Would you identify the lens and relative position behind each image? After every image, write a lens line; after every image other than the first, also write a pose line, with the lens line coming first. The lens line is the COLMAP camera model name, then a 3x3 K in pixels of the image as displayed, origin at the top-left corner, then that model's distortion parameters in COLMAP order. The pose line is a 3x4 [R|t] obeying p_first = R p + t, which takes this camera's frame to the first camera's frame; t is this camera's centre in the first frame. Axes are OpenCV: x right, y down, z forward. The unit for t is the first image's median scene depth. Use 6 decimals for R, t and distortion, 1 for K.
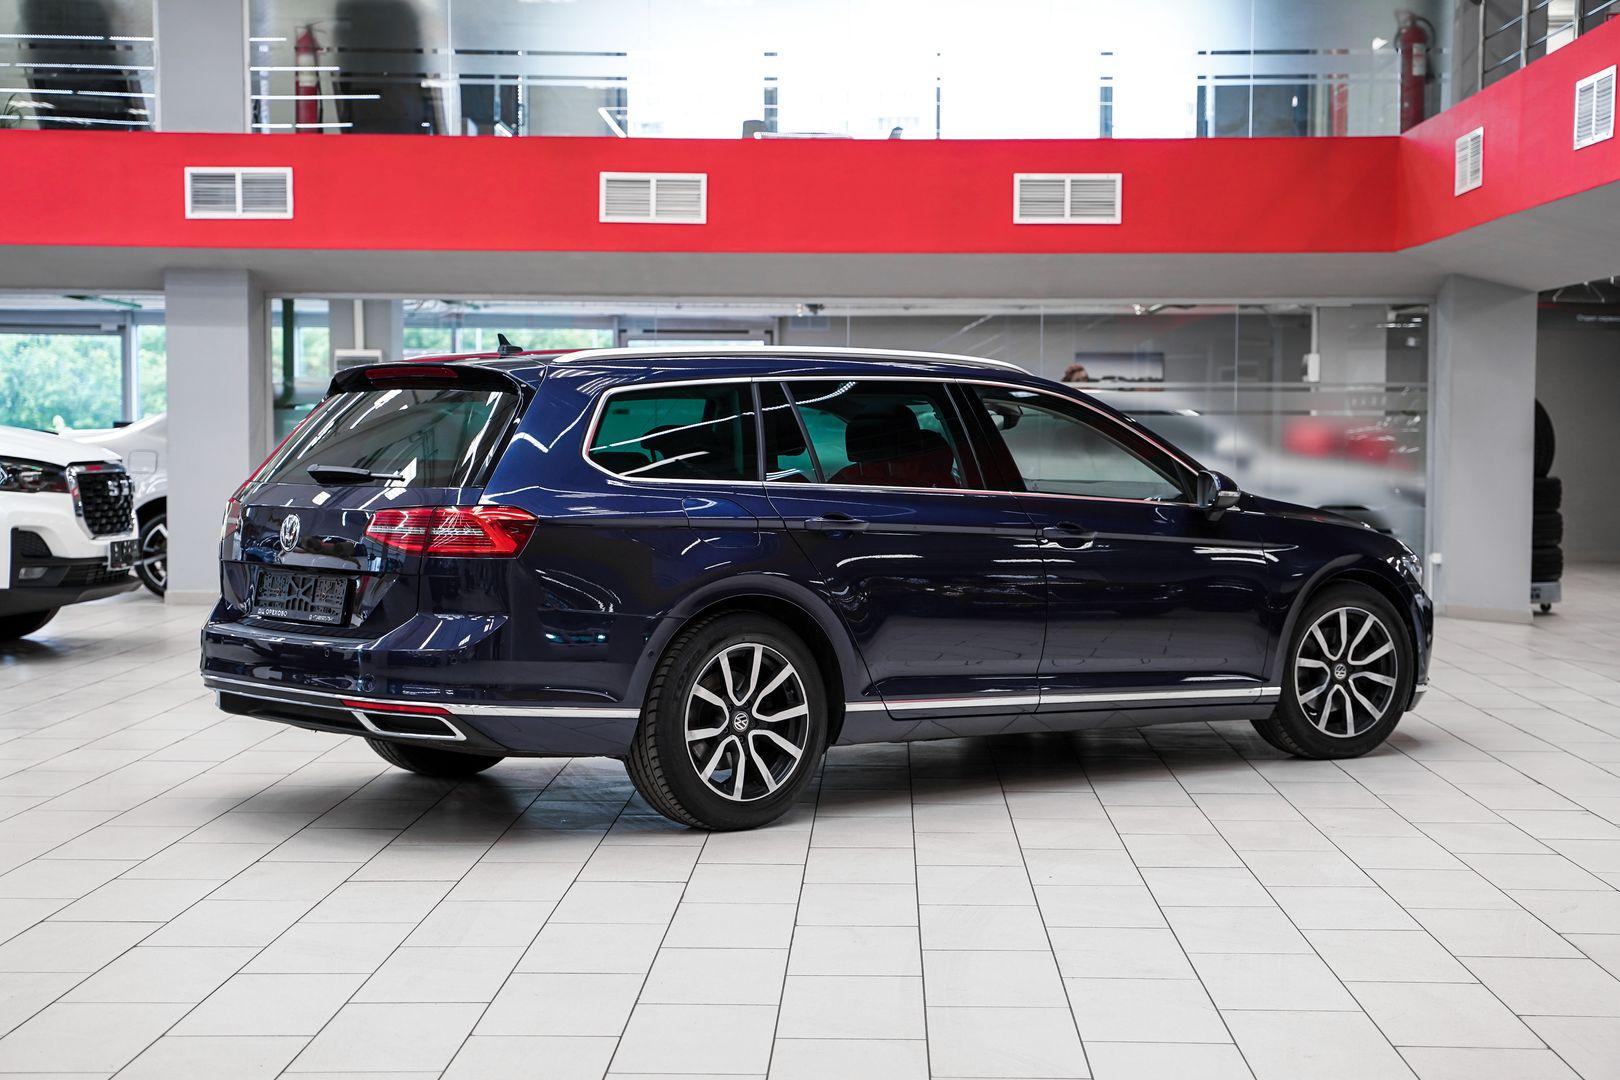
lens RADIAL K [[2618.9, 0, 817.0], [0, 2618.9, 554.6], [0, 0, 1]] dist [0.096062, 0.000000]
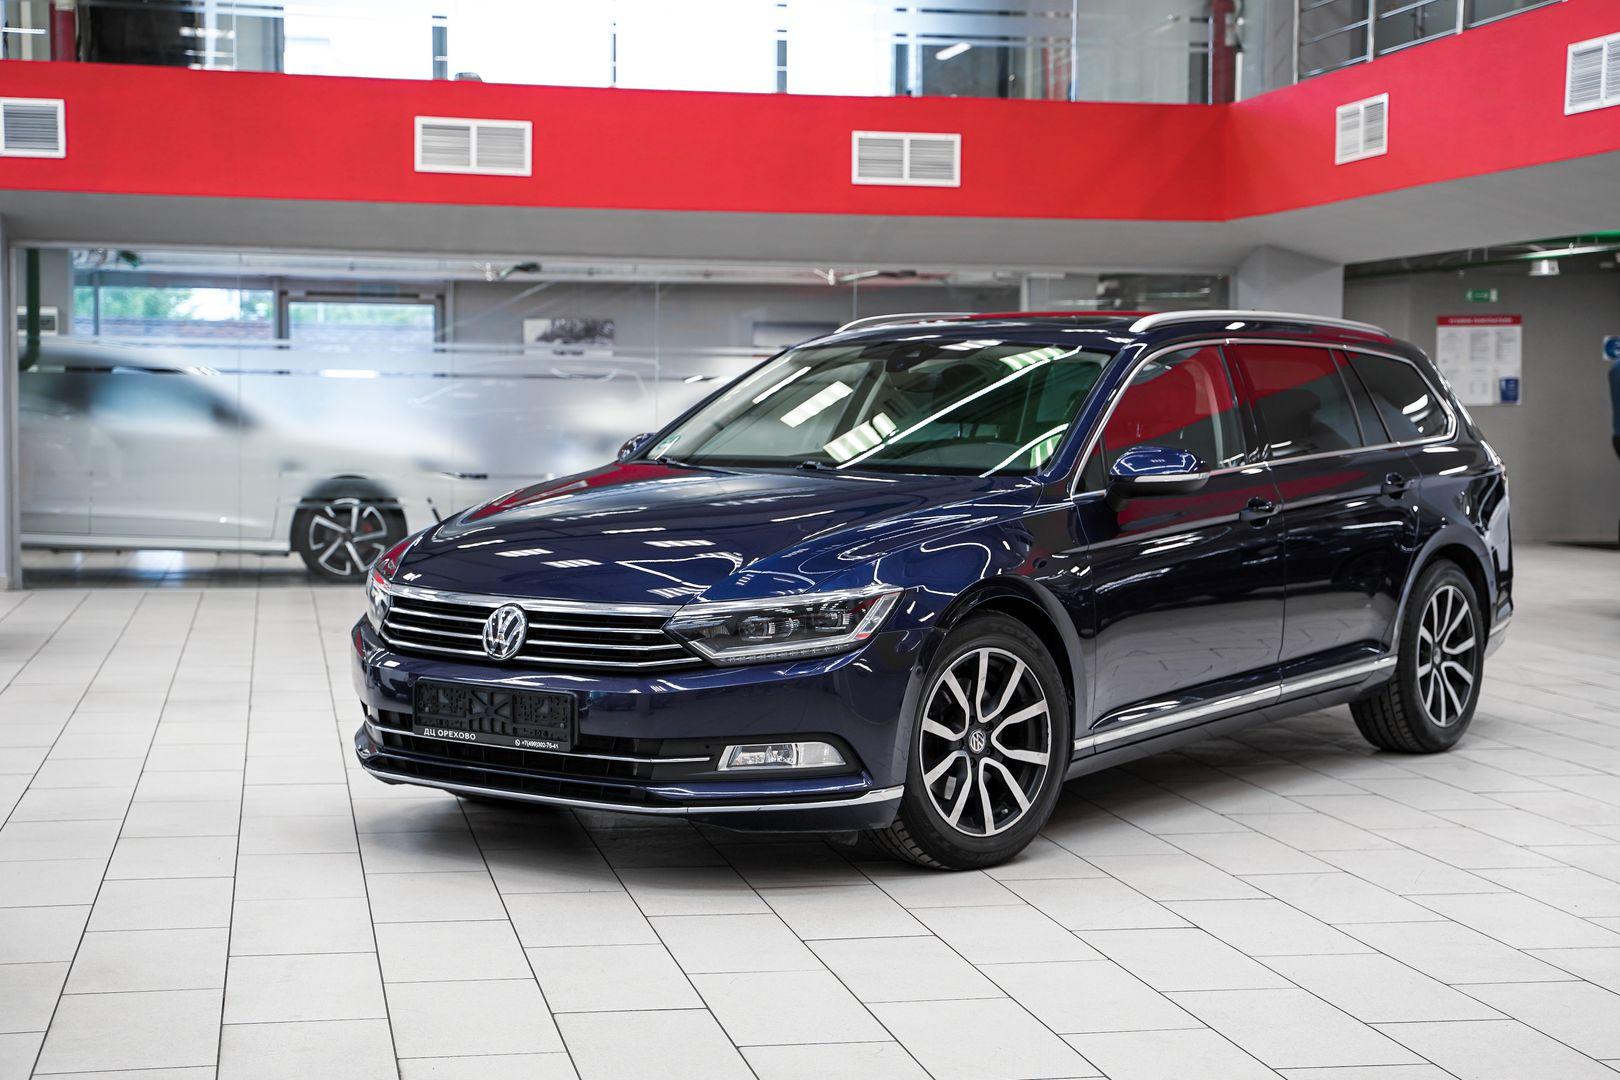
lens RADIAL K [[2553.5, 0, 812.2], [0, 2553.5, 545.7], [0, 0, 1]] dist [0.111740, 0.000000]
pose [[0.975989, -0.008749, 0.217646, -0.138979], [0.006768, 0.999929, 0.009845, -0.002922], [-0.217717, -0.008135, 0.975978, 0.086328]]
